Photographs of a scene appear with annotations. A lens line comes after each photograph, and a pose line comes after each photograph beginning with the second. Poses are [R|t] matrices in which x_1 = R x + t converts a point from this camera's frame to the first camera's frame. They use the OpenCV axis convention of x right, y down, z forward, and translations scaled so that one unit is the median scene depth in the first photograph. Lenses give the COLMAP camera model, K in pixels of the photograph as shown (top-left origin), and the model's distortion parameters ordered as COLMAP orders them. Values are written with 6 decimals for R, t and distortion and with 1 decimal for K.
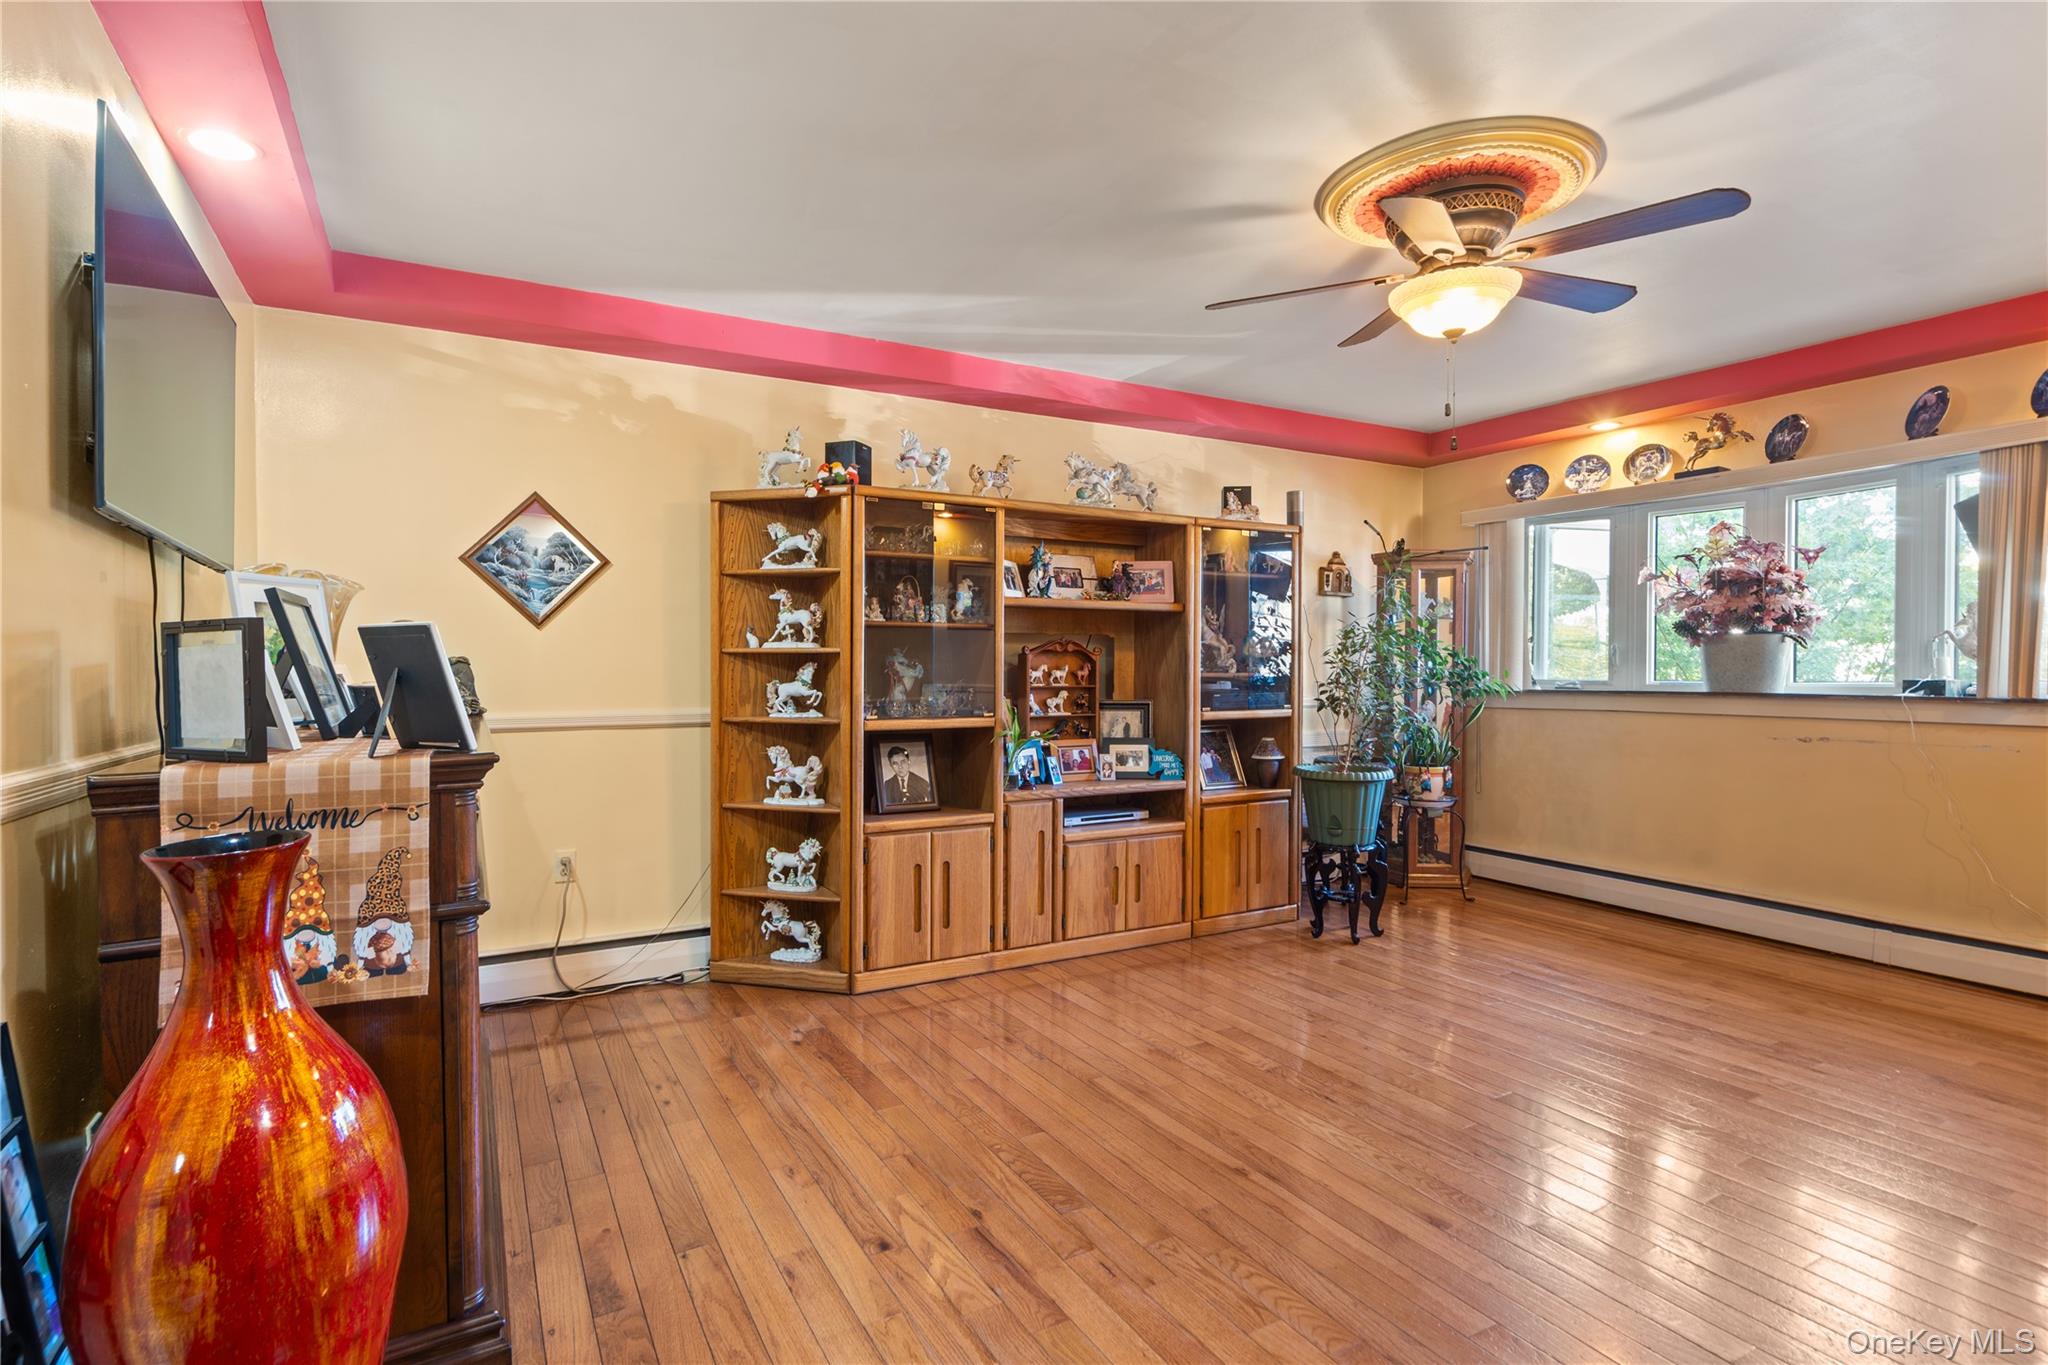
lens RADIAL K [[1003.0, 0, 1028.4], [0, 1003.0, 673.5], [0, 0, 1]] dist [0.001275, 0.000866]
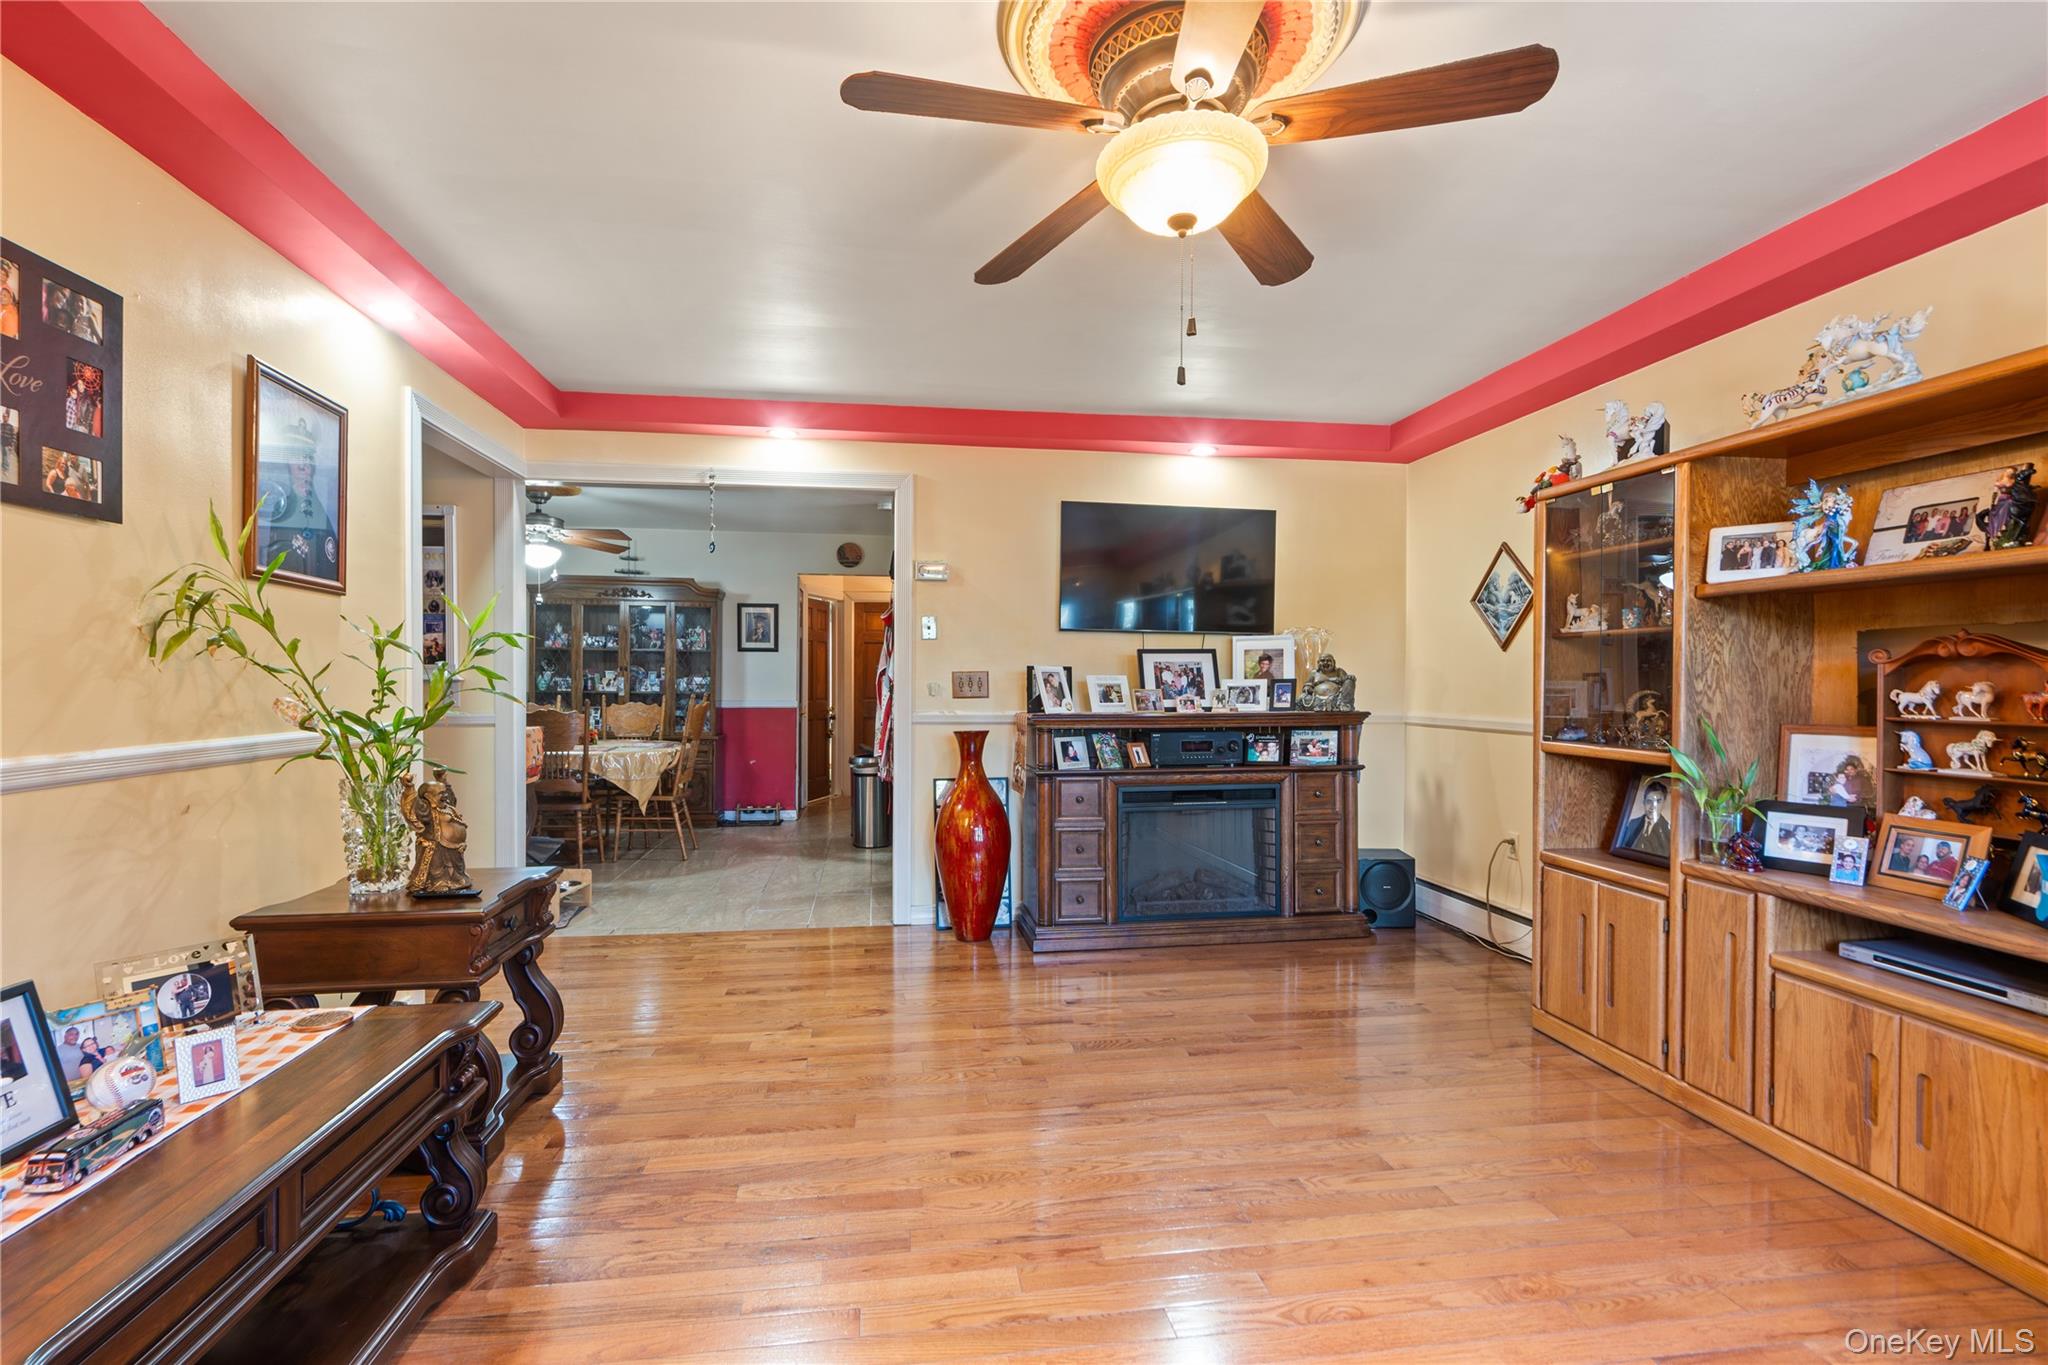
lens RADIAL K [[960.5, 0, 1020.2], [0, 960.5, 690.4], [0, 0, 1]] dist [0.001752, 0.000806]
pose [[-0.363802, 0.011206, -0.931409, 0.737812], [-0.008168, 0.999851, 0.015220, -0.007947], [0.931440, 0.013145, -0.363657, 0.759668]]
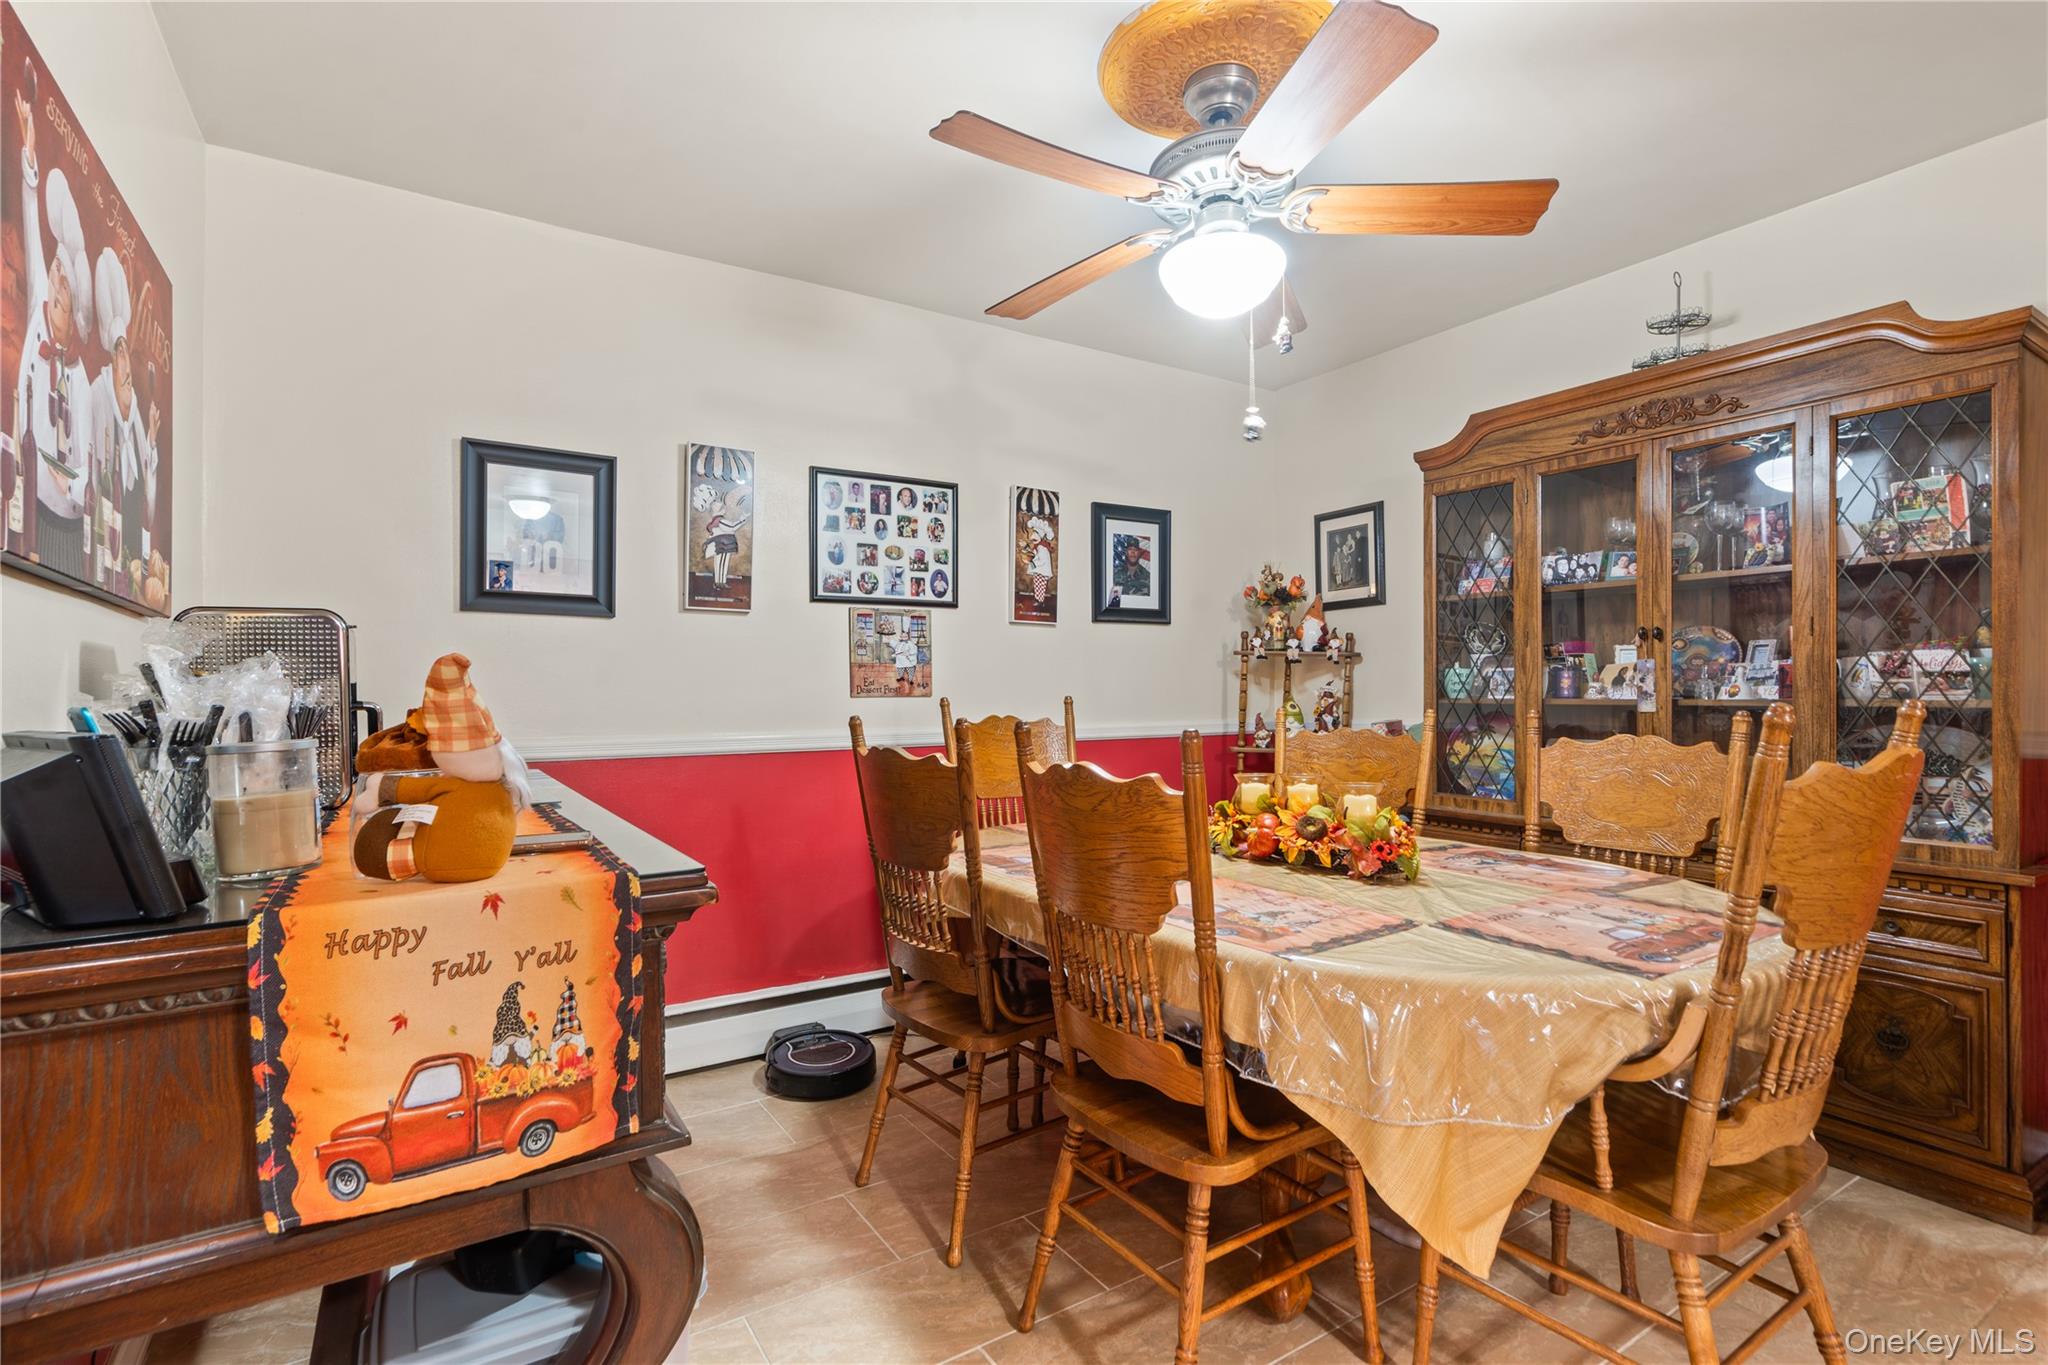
lens RADIAL K [[960.5, 0, 1020.2], [0, 960.5, 690.4], [0, 0, 1]] dist [0.001752, 0.000806]
pose [[-0.998878, 0.014755, -0.044996, -0.283788], [0.014712, 0.999891, 0.001291, 0.014904], [0.045010, 0.000628, -0.998986, -0.023441]]
